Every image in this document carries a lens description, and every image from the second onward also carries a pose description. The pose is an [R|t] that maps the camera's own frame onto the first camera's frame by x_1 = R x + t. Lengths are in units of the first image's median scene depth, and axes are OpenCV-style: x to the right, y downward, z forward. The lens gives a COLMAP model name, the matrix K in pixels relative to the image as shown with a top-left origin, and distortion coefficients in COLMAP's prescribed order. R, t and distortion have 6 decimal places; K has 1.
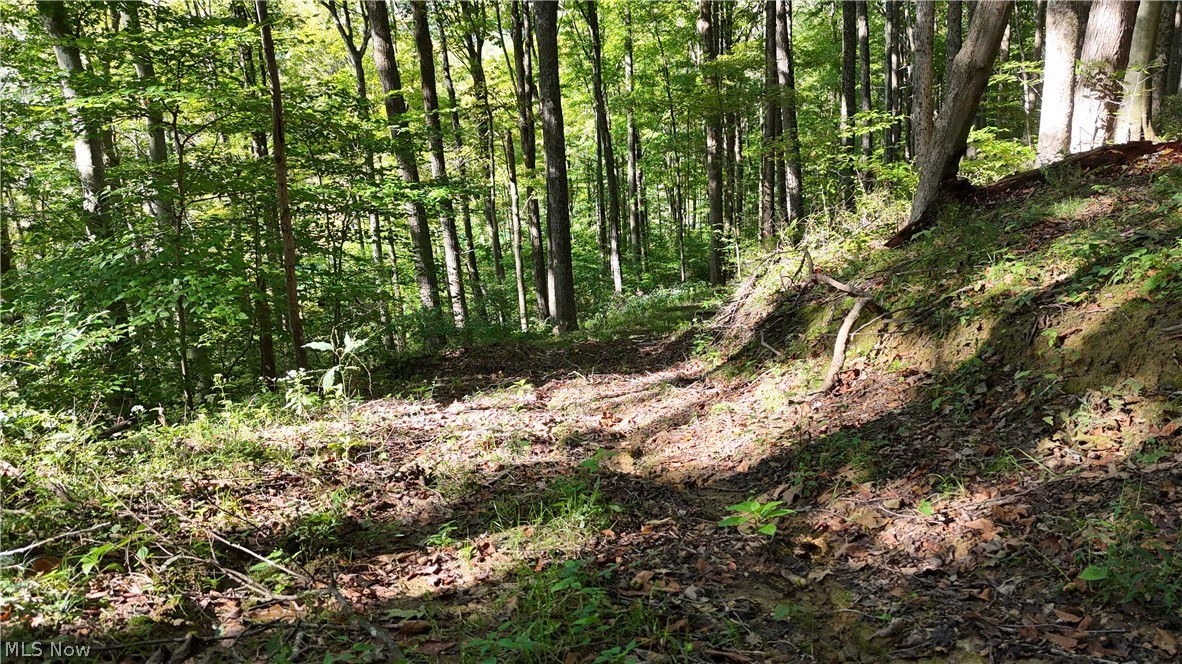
lens RADIAL K [[942.2, 0, 595.2], [0, 942.2, 330.0], [0, 0, 1]] dist [0.091781, -0.107472]
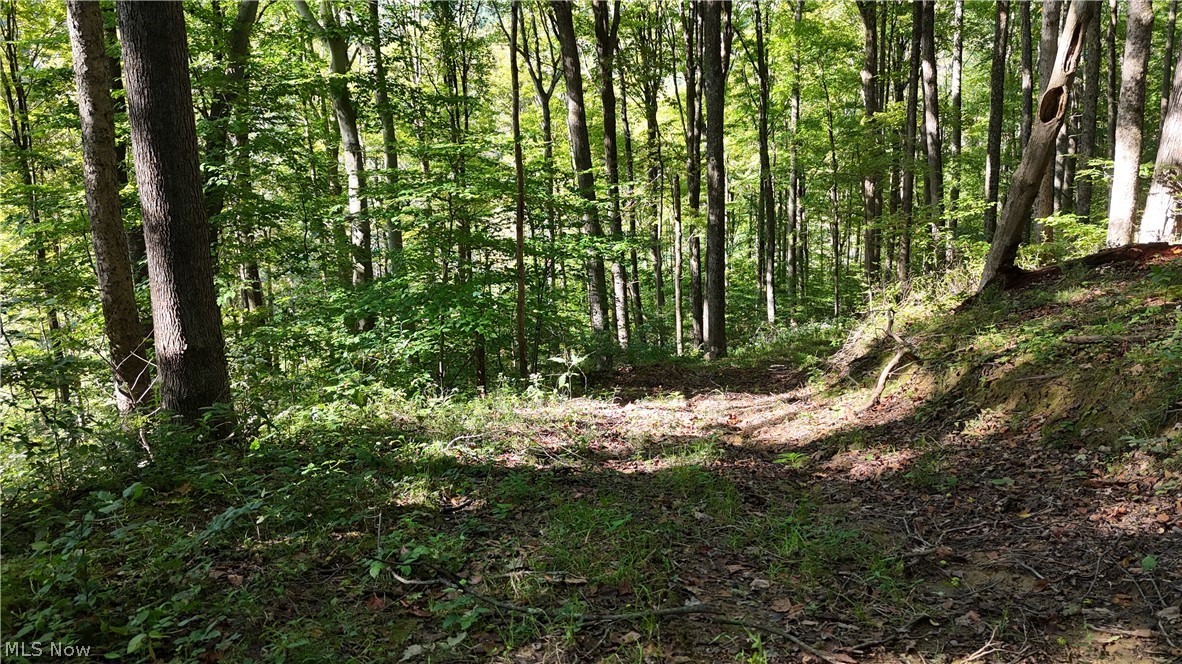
lens RADIAL K [[942.2, 0, 595.2], [0, 942.2, 330.0], [0, 0, 1]] dist [0.091781, -0.107472]
pose [[0.984743, 0.055992, -0.164764, 0.011514], [-0.059778, 0.998048, -0.018103, -0.002400], [0.163428, 0.027676, 0.986167, -0.162921]]
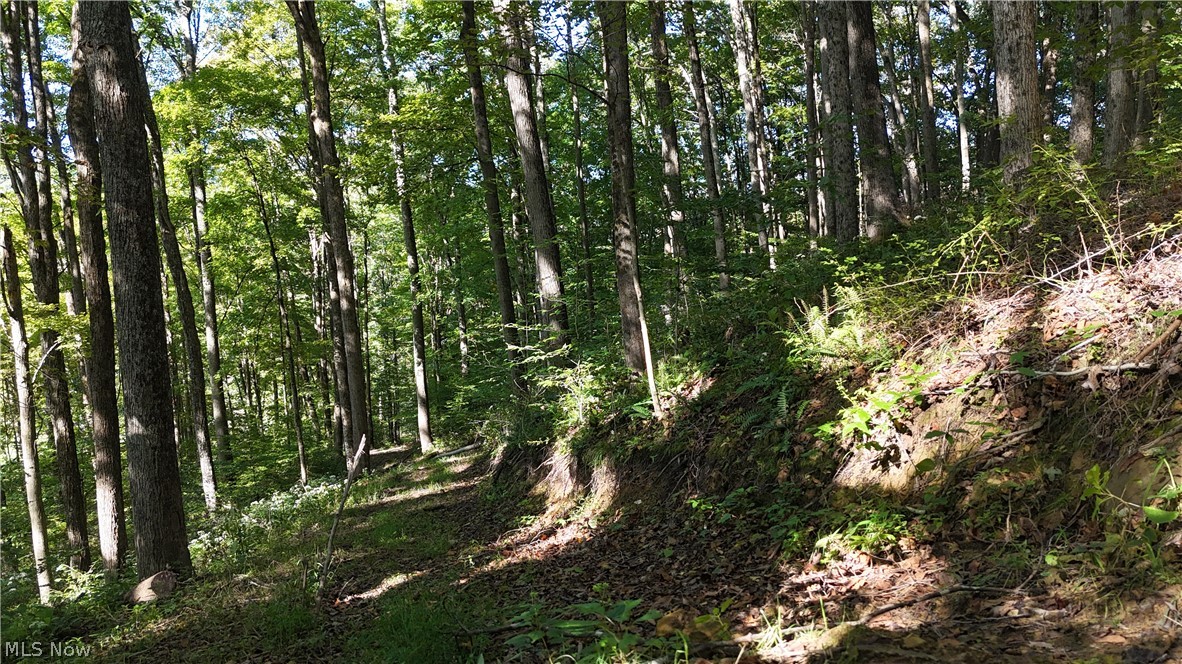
lens RADIAL K [[942.2, 0, 595.2], [0, 942.2, 330.0], [0, 0, 1]] dist [0.091781, -0.107472]
pose [[0.898710, -0.034620, 0.437174, -0.043209], [0.125077, 0.975708, -0.179858, -0.013371], [-0.420328, 0.216320, 0.881209, 0.555120]]
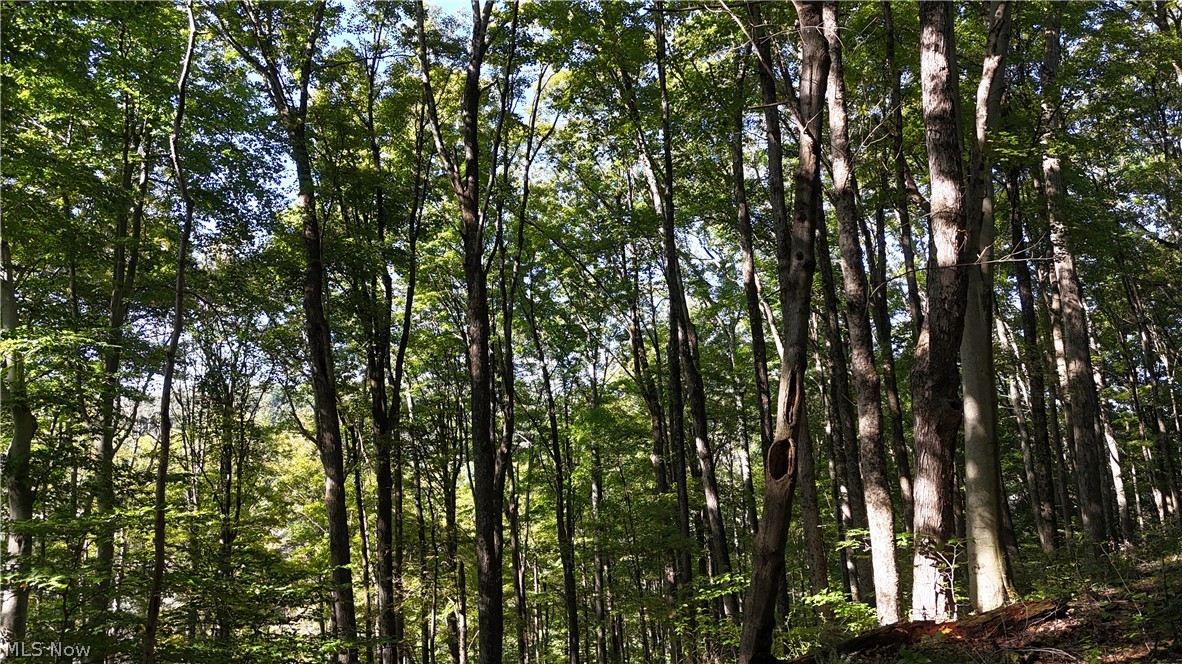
lens RADIAL K [[941.9, 0, 594.7], [0, 941.9, 325.7], [0, 0, 1]] dist [0.076914, -0.071210]
pose [[0.999959, 0.007917, 0.004449, 0.068577], [-0.005296, 0.906328, -0.422541, -0.014071], [-0.007377, 0.422500, 0.906333, -0.055656]]
